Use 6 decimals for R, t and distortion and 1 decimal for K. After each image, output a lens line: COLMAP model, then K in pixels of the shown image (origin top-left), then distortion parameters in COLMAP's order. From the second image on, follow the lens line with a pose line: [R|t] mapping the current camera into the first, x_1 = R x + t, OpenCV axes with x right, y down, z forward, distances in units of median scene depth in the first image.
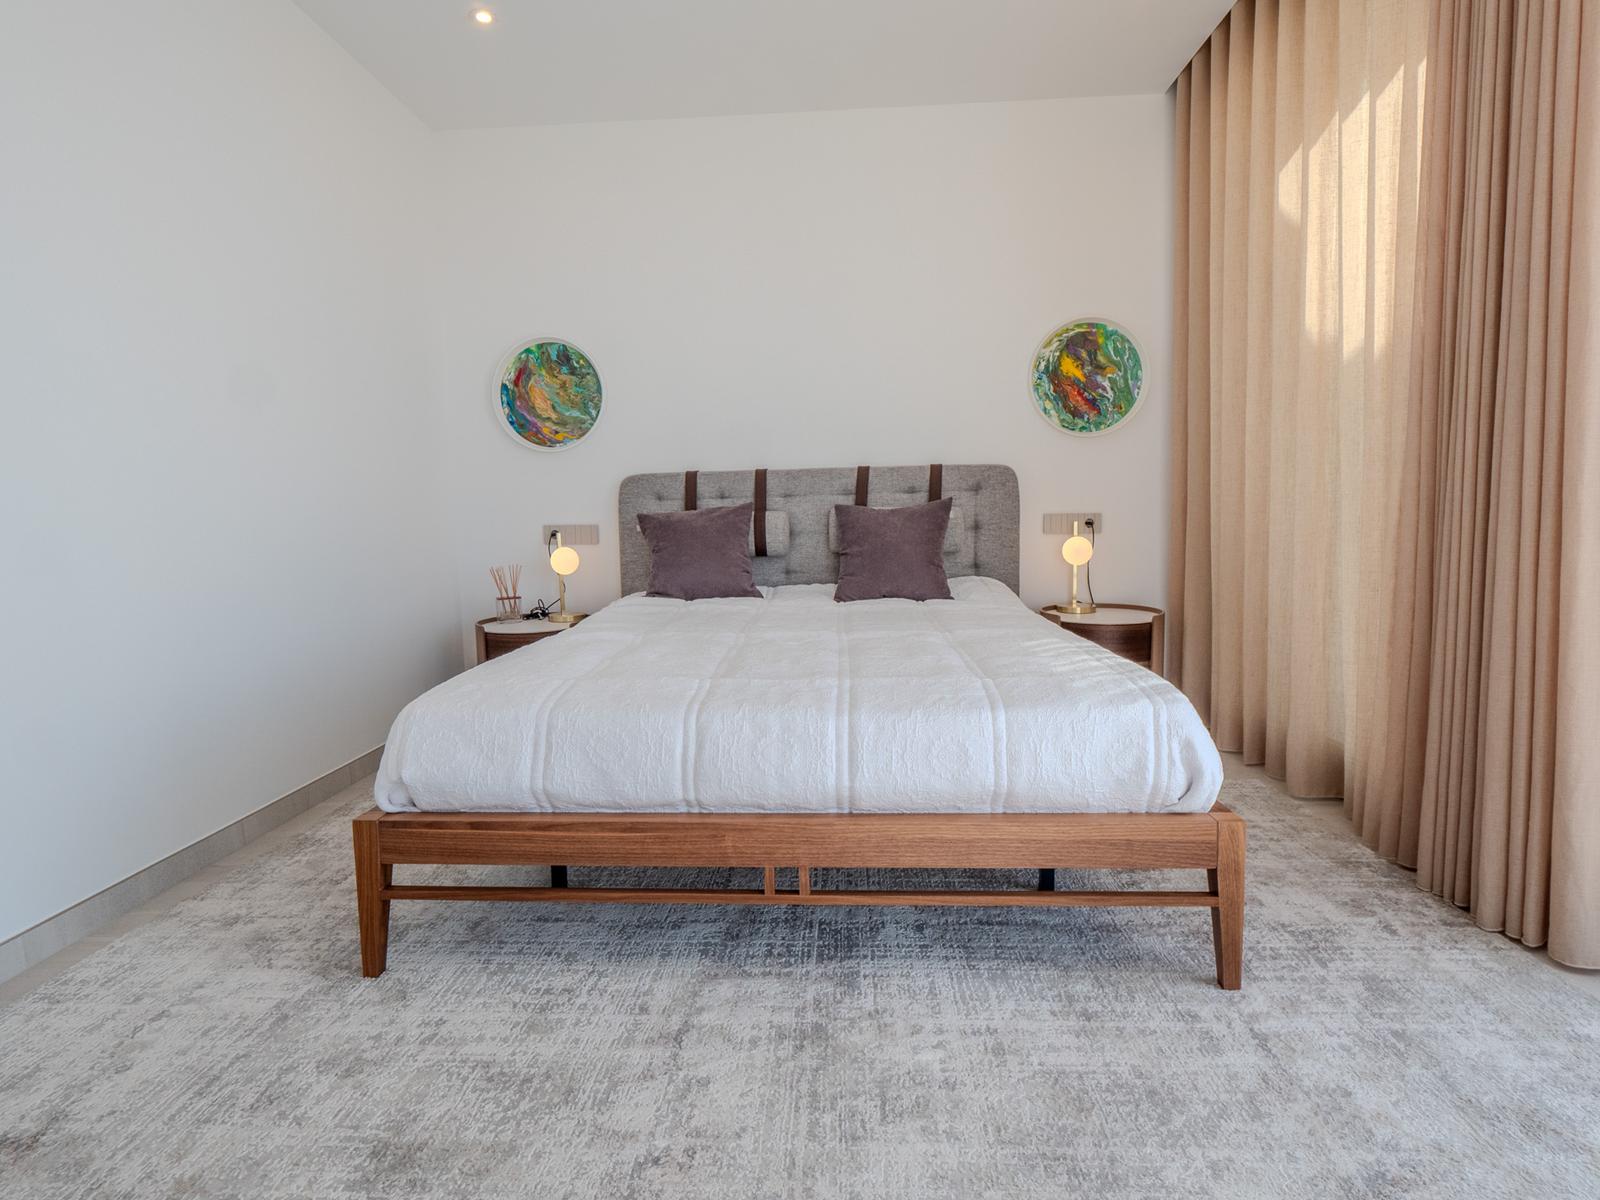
lens RADIAL K [[837.9, 0, 796.0], [0, 837.9, 602.7], [0, 0, 1]] dist [-0.003634, -0.001331]
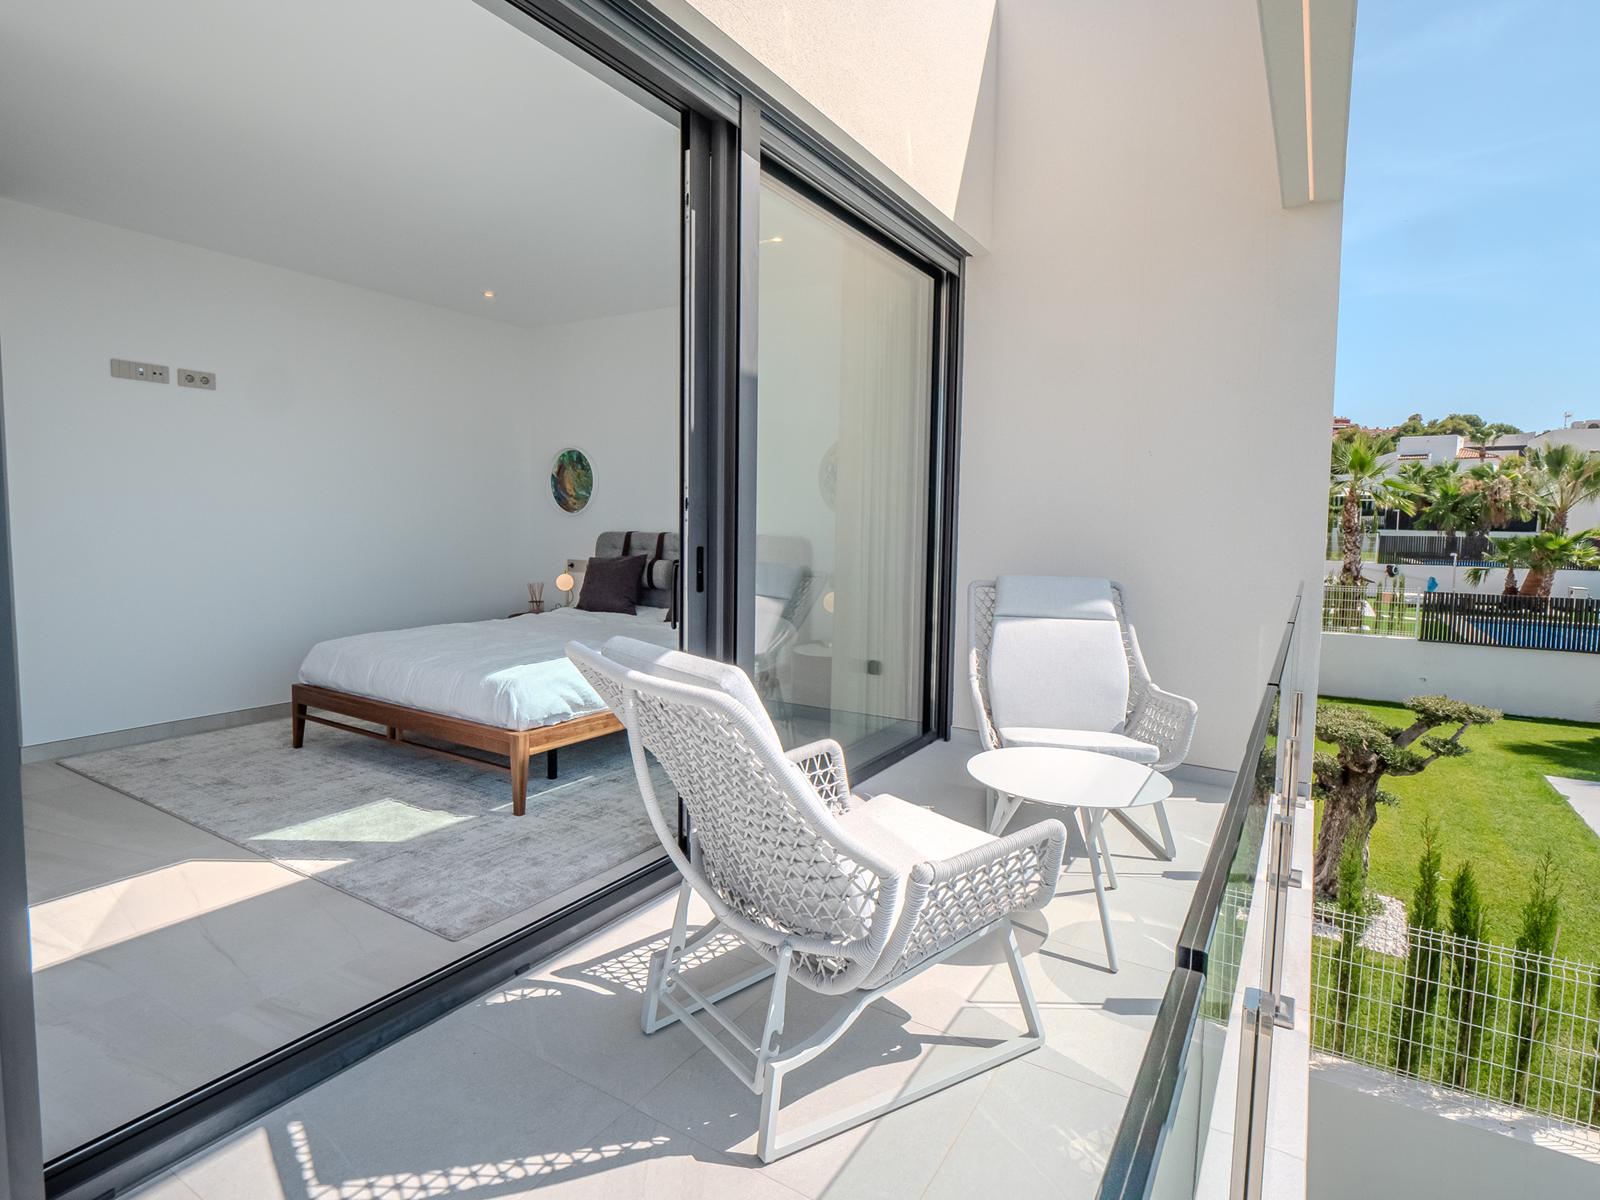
lens RADIAL K [[837.9, 0, 798.9], [0, 837.9, 598.6], [0, 0, 1]] dist [-0.003634, -0.001331]
pose [[0.875257, 0.078516, -0.477243, 0.927608], [-0.086498, 0.996238, 0.005265, -0.067212], [0.475861, 0.036673, 0.878756, -0.235646]]
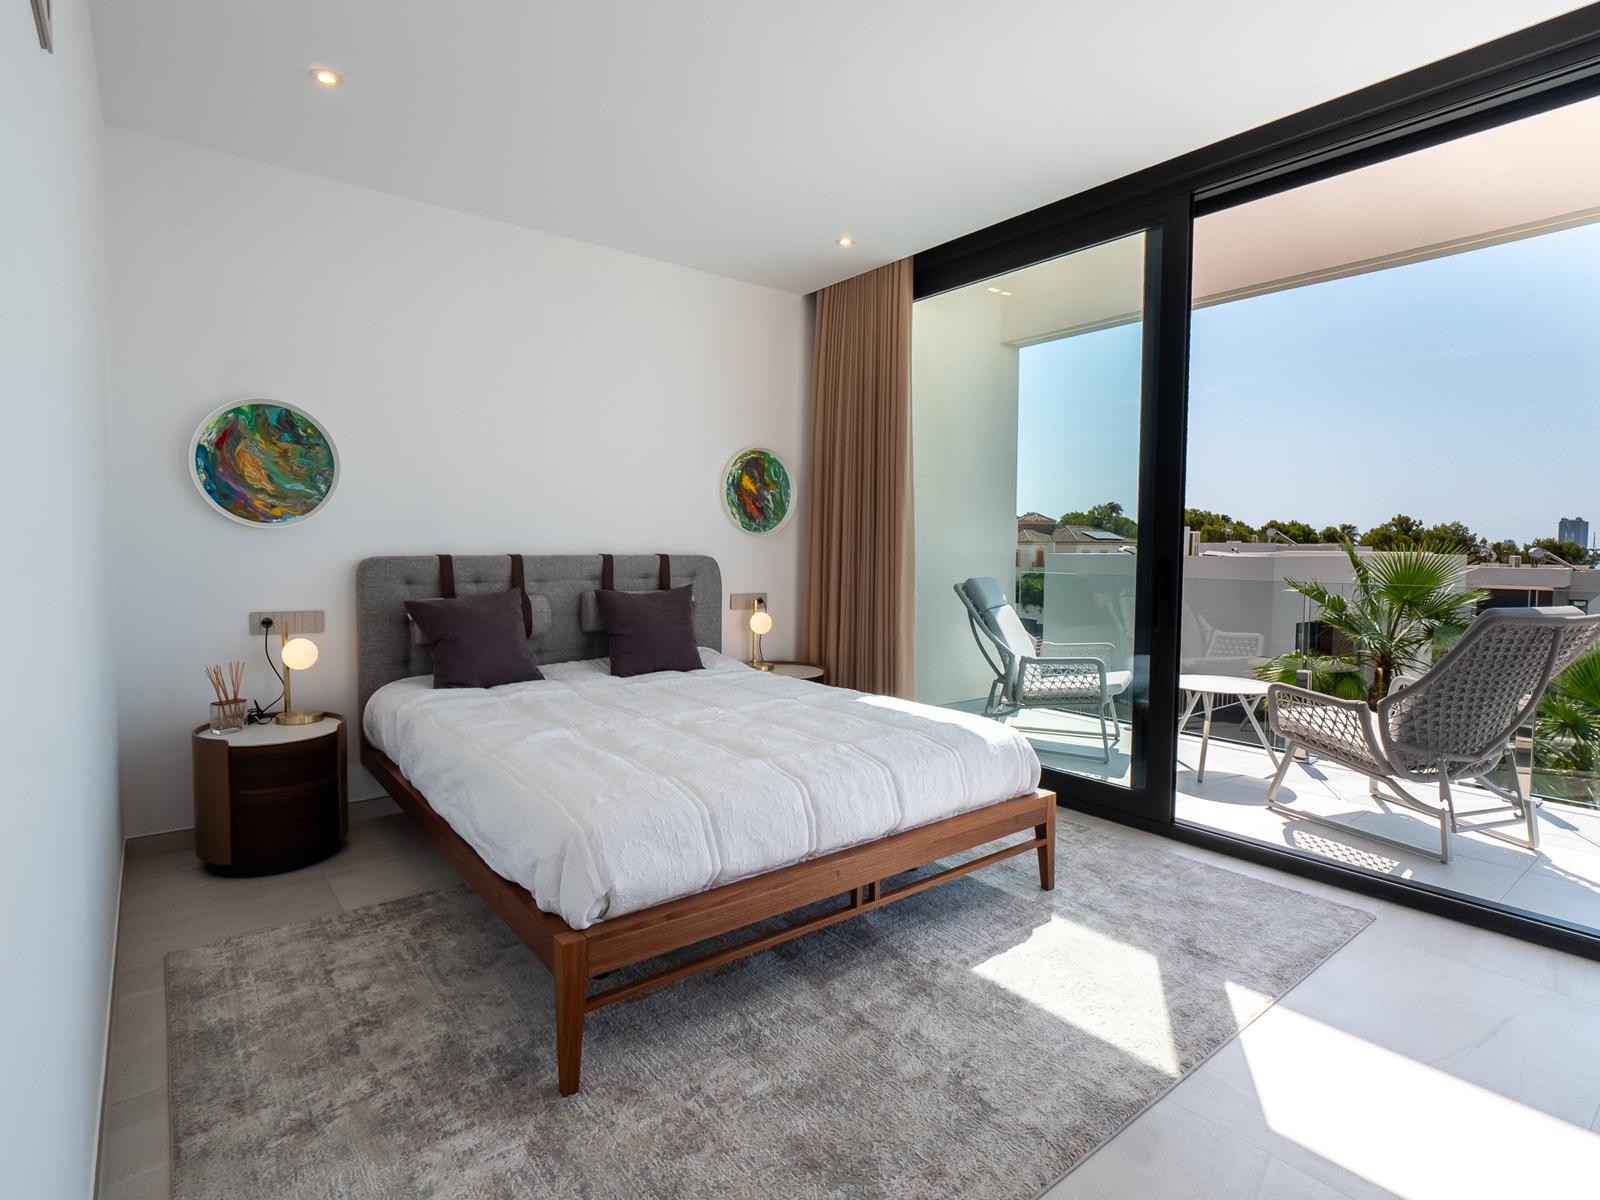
lens RADIAL K [[807.2, 0, 801.7], [0, 807.2, 594.1], [0, 0, 1]] dist [-0.018407, -0.002929]
pose [[0.746023, -0.009963, 0.665845, -0.445660], [0.048516, 0.998044, -0.039424, -0.054052], [-0.664150, 0.061715, 0.745047, 0.018855]]
